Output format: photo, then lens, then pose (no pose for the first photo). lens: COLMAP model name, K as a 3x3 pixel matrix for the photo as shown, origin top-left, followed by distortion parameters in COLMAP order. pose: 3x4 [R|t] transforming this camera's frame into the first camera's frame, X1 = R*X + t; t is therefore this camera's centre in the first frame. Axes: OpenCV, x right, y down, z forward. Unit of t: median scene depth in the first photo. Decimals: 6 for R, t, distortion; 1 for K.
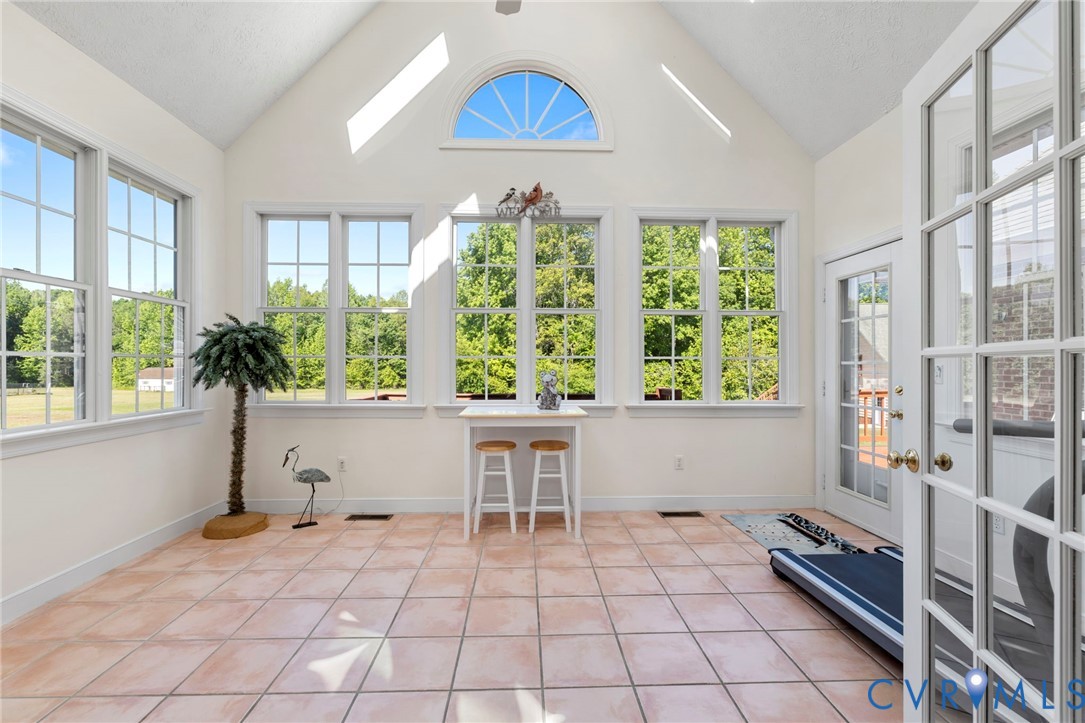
lens RADIAL K [[474.3, 0, 535.1], [0, 474.3, 363.3], [0, 0, 1]] dist [-0.000953, -0.000954]
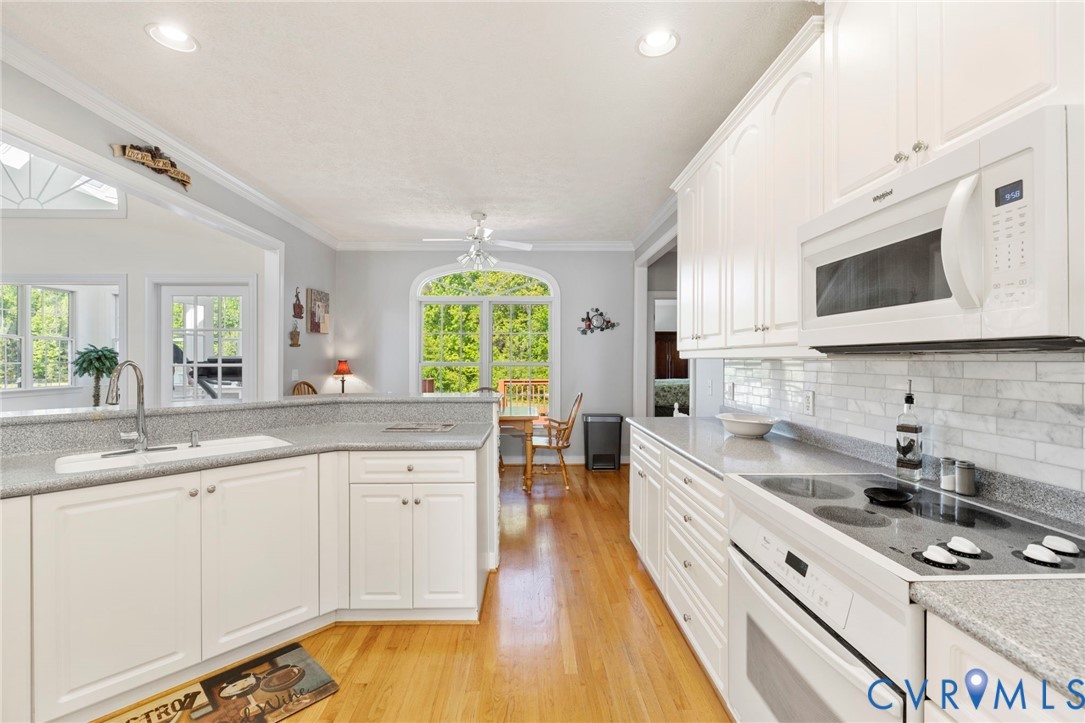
lens RADIAL K [[474.3, 0, 539.1], [0, 474.3, 361.8], [0, 0, 1]] dist [-0.000953, -0.000954]
pose [[0.999970, -0.002537, -0.007373, 0.116345], [0.002591, 0.999969, 0.007397, -0.002304], [0.007354, -0.007416, 0.999945, -0.096114]]
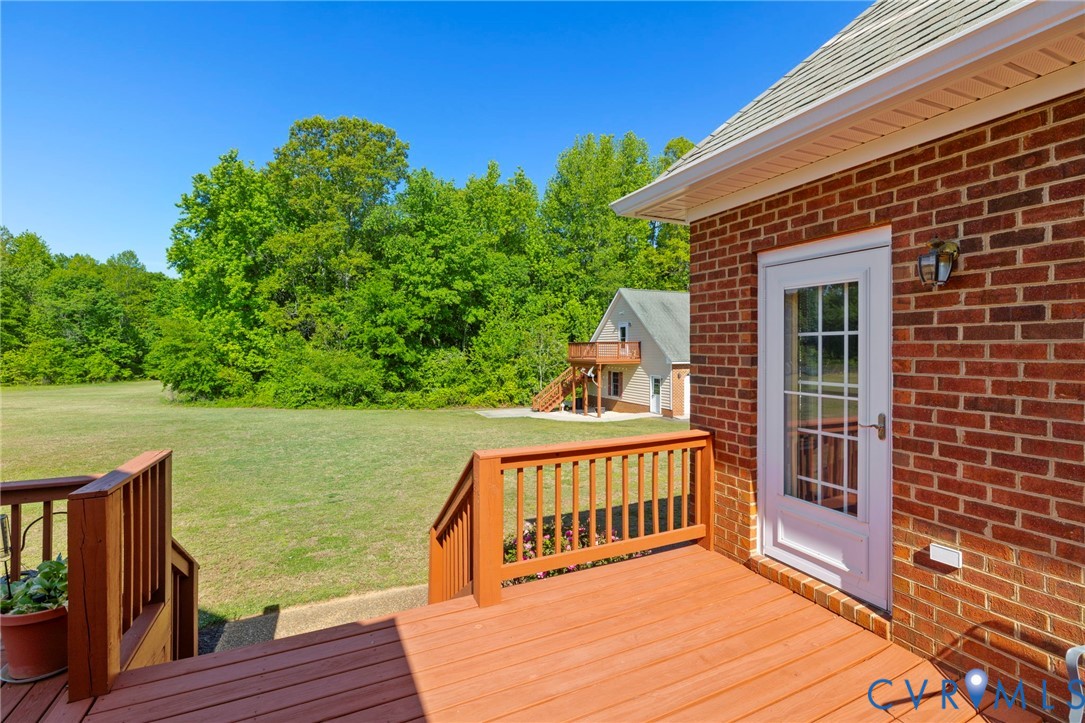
lens RADIAL K [[474.3, 0, 537.0], [0, 474.3, 346.3], [0, 0, 1]] dist [-0.000953, -0.000954]
pose [[0.924982, -0.000075, 0.380010, 0.075651], [-0.000281, 1.000000, 0.000880, -0.006134], [-0.380010, -0.000921, 0.924982, 0.112958]]
